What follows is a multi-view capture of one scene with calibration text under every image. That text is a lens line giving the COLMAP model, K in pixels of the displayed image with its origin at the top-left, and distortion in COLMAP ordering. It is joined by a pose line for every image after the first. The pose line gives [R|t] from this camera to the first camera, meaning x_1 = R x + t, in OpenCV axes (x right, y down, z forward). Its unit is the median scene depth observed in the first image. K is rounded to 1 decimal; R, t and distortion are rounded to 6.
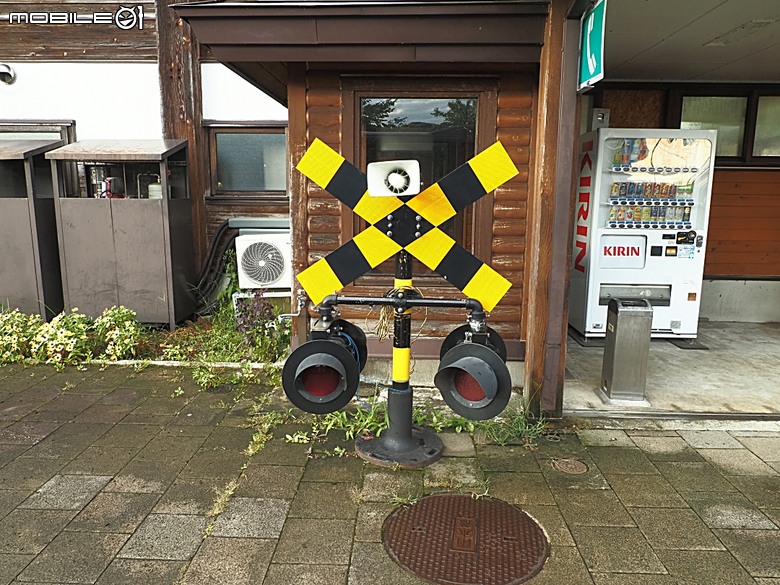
lens RADIAL K [[557.3, 0, 388.1], [0, 557.3, 290.6], [0, 0, 1]] dist [-0.015530, -0.006410]
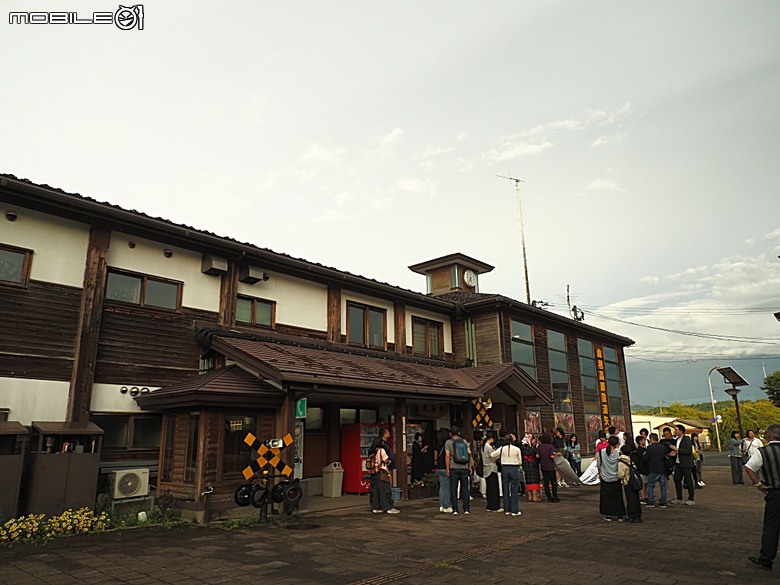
lens RADIAL K [[557.3, 0, 390.7], [0, 557.3, 291.6], [0, 0, 1]] dist [-0.015530, -0.006410]
pose [[0.646083, 0.183981, 0.740762, -1.313324], [0.149077, 0.921406, -0.358870, 0.181832], [-0.748567, 0.342290, 0.567877, -1.162980]]
